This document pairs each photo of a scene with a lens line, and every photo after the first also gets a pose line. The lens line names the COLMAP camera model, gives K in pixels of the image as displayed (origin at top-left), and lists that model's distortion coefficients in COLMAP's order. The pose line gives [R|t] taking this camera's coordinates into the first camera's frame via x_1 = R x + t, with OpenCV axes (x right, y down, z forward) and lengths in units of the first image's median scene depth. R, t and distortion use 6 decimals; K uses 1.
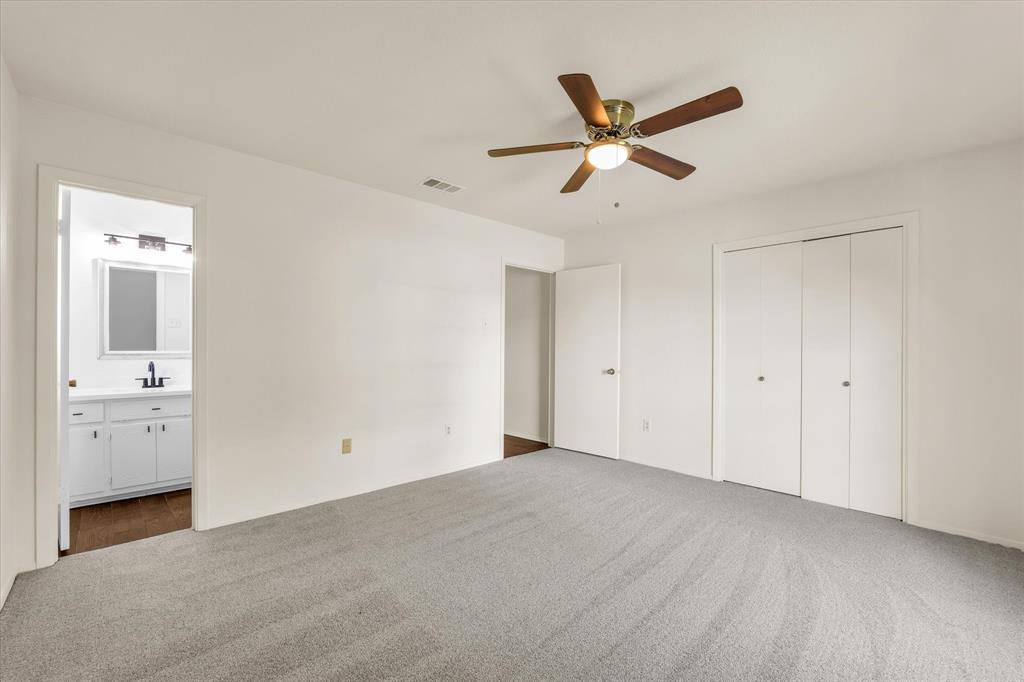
lens RADIAL K [[422.0, 0, 510.0], [0, 422.0, 343.9], [0, 0, 1]] dist [-0.010009, 0.000186]
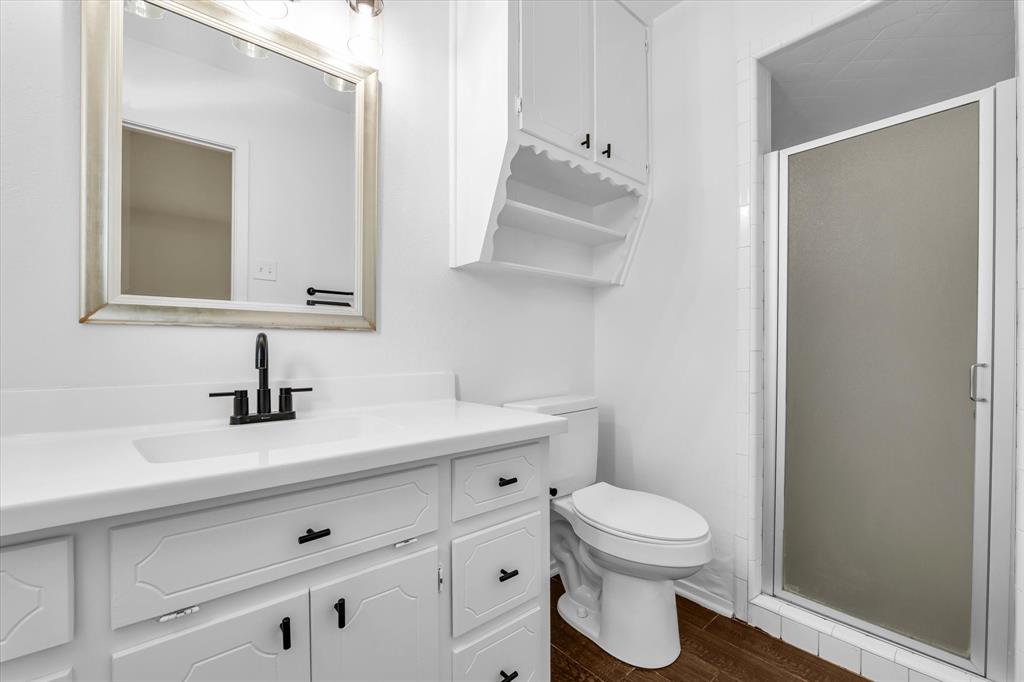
lens RADIAL K [[422.0, 0, 513.7], [0, 422.0, 346.9], [0, 0, 1]] dist [-0.010009, 0.000186]
pose [[0.998232, 0.000318, -0.059436, -0.677105], [0.000511, 0.999903, 0.013925, 0.047734], [0.059435, -0.013931, 0.998135, 0.732725]]
